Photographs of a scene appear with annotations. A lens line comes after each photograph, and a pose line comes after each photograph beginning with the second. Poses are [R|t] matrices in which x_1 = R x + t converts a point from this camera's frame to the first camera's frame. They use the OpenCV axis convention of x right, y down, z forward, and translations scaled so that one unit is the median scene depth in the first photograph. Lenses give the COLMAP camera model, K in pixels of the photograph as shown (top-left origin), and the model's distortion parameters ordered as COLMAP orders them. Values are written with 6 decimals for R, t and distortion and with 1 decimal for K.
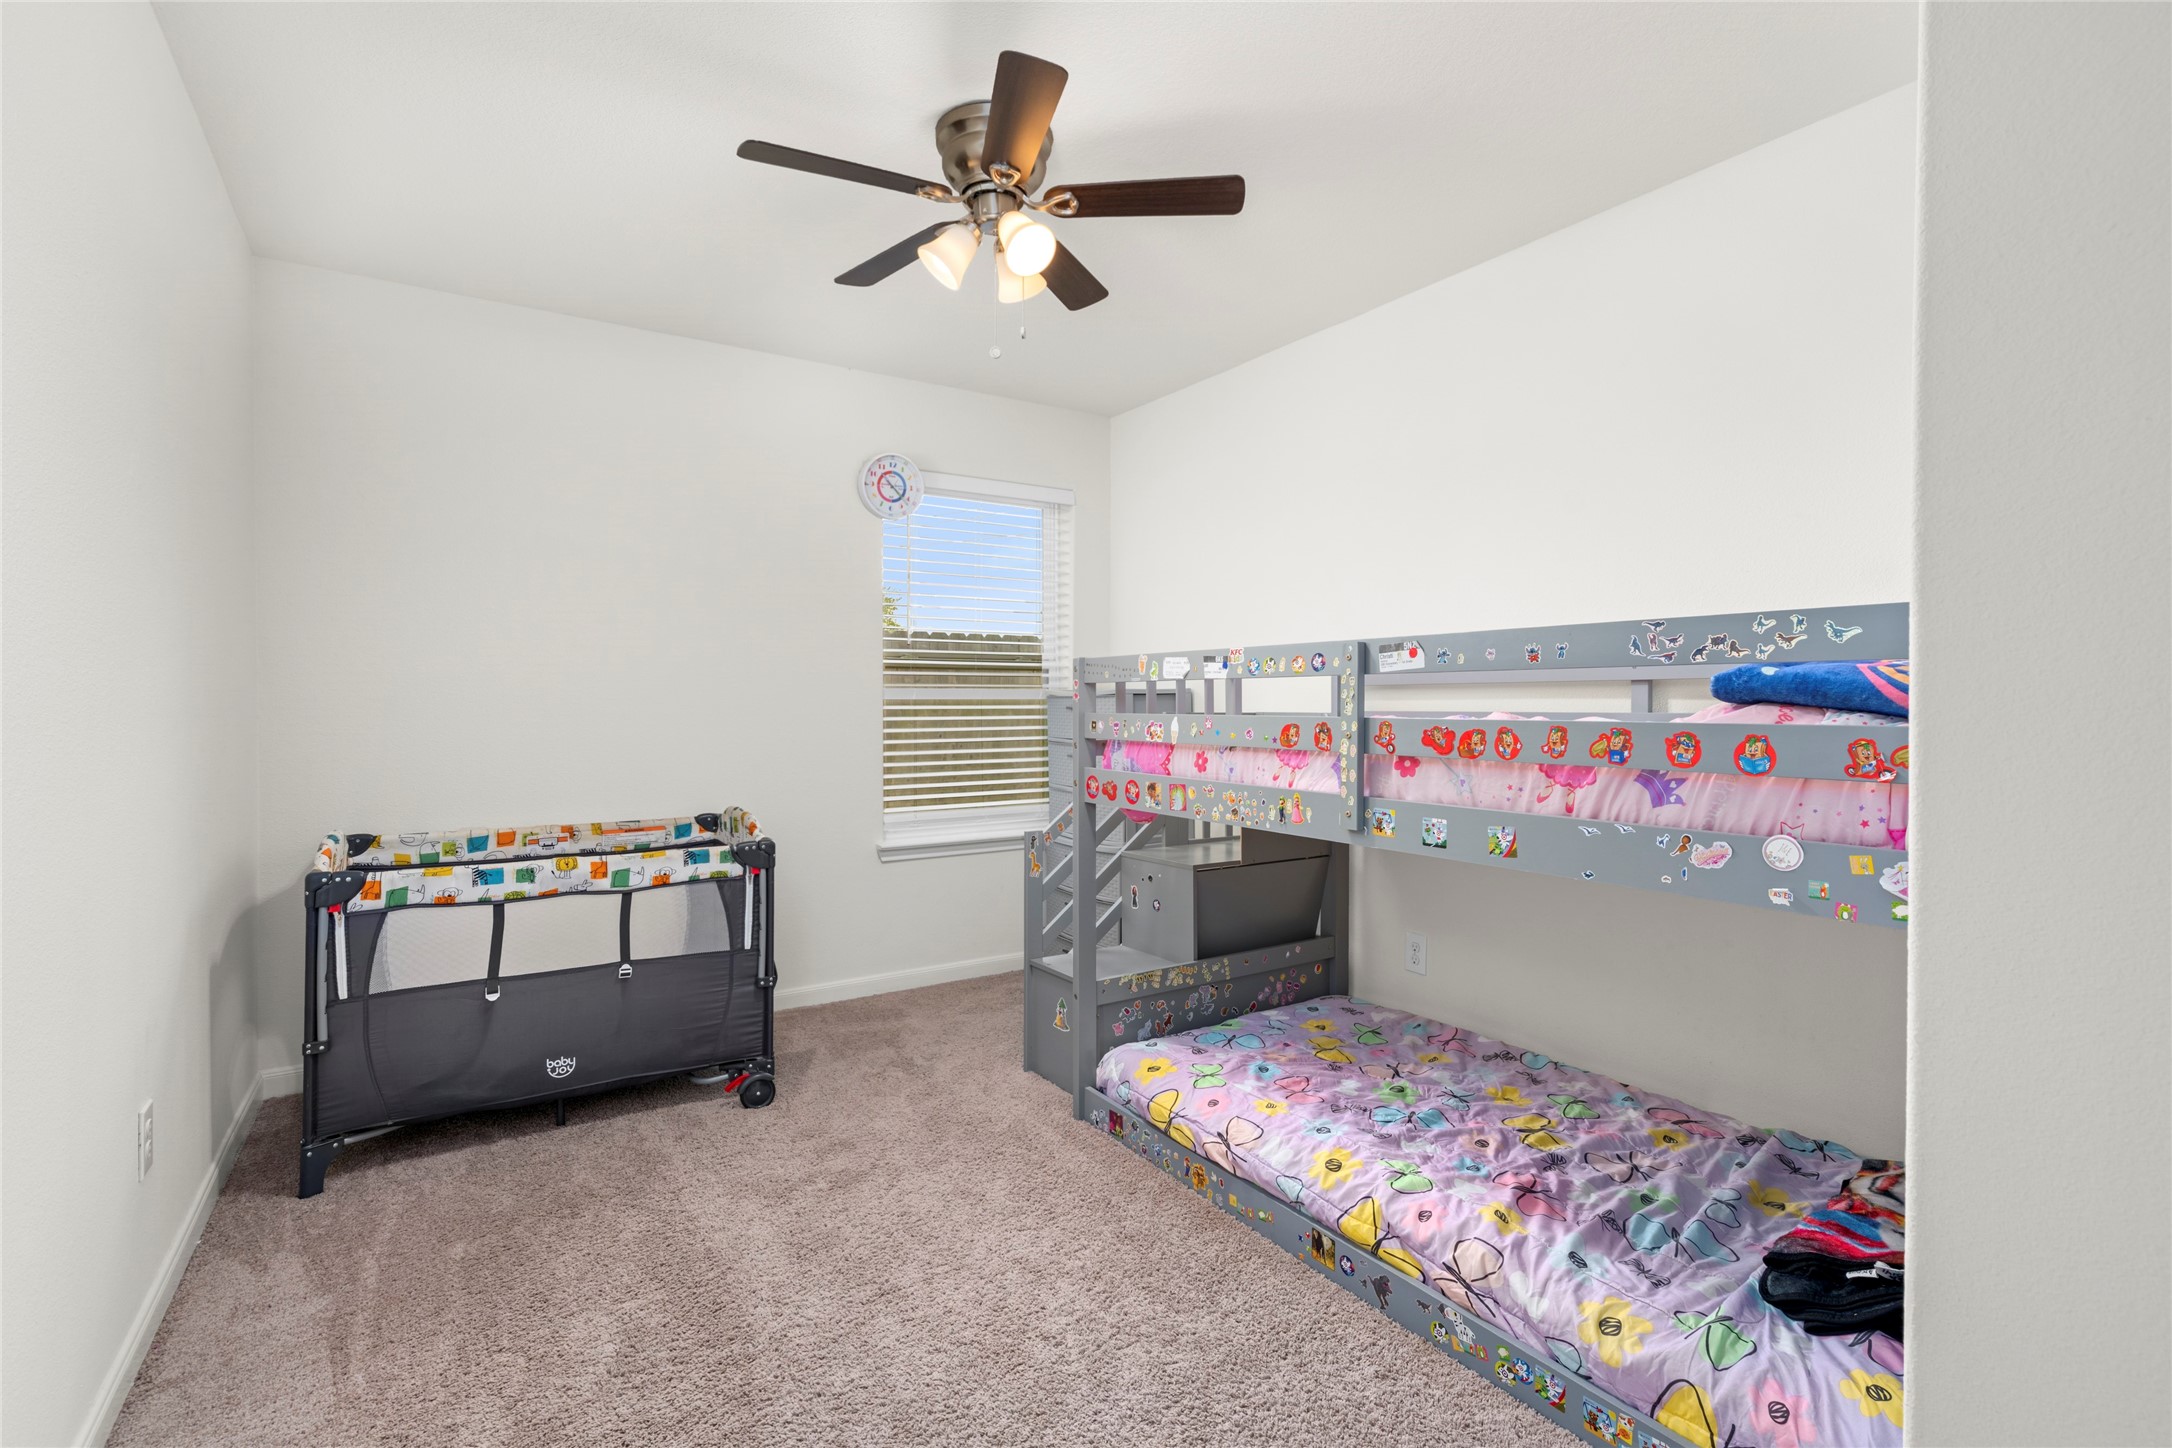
lens RADIAL K [[992.6, 0, 1100.0], [0, 992.6, 717.3], [0, 0, 1]] dist [0.010154, -0.000471]
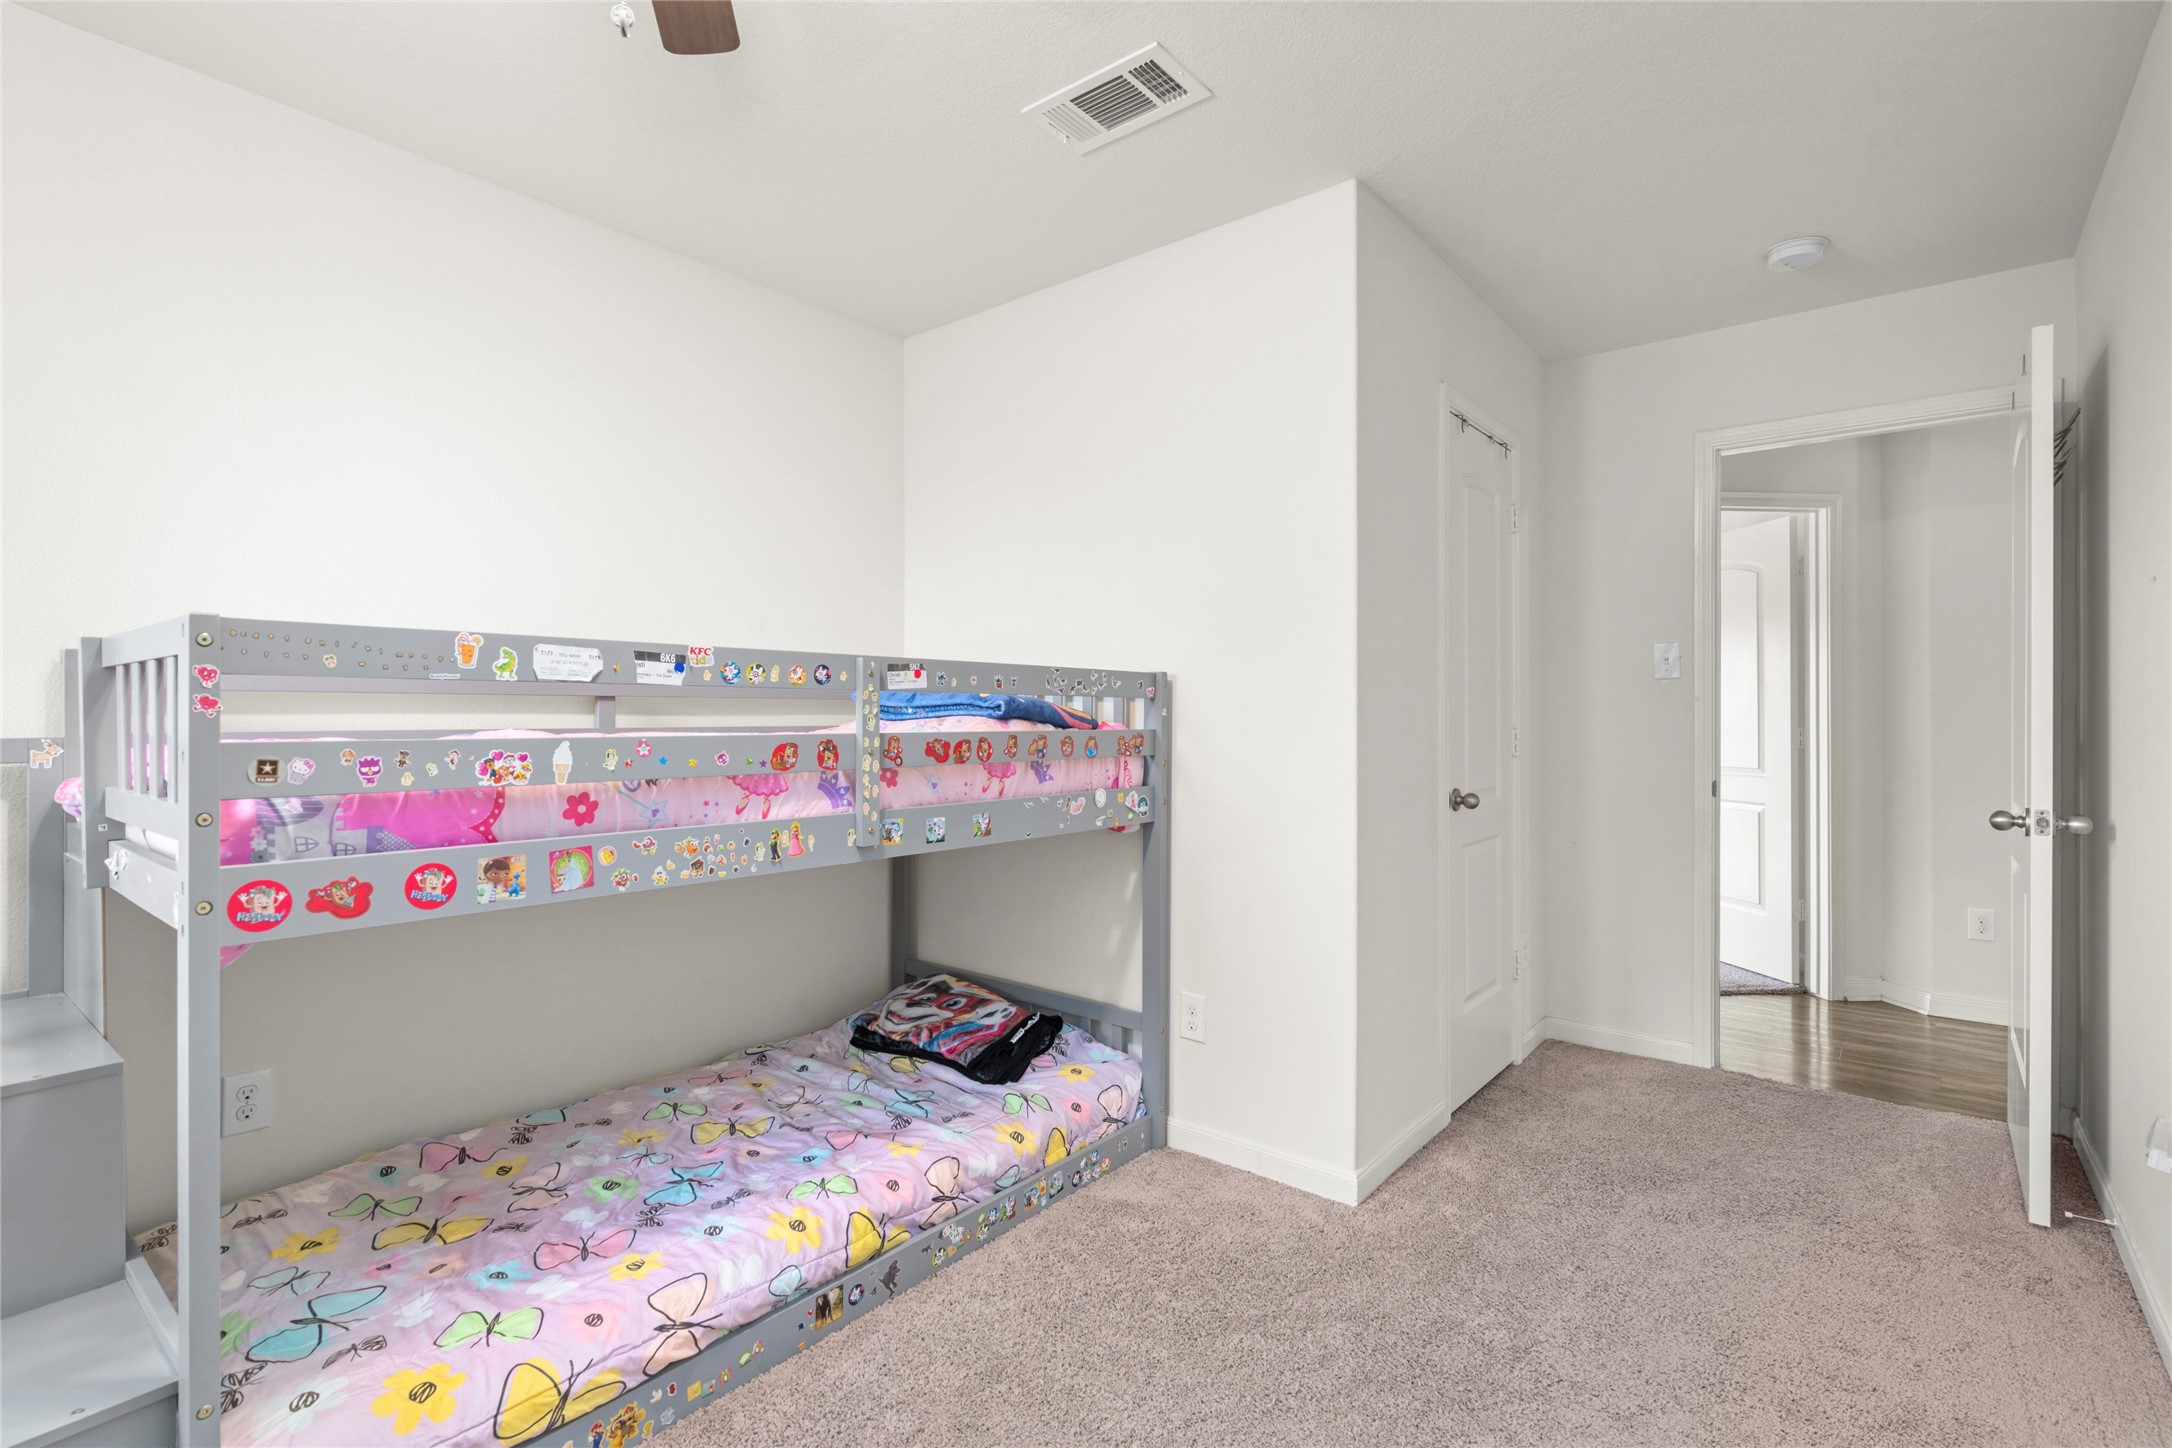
lens RADIAL K [[992.6, 0, 1102.3], [0, 992.6, 717.3], [0, 0, 1]] dist [0.010154, -0.000471]
pose [[-0.292332, -0.002561, 0.956314, -0.738750], [0.011469, 0.999915, 0.006184, -0.018632], [-0.956248, 0.012776, -0.292278, 1.023337]]
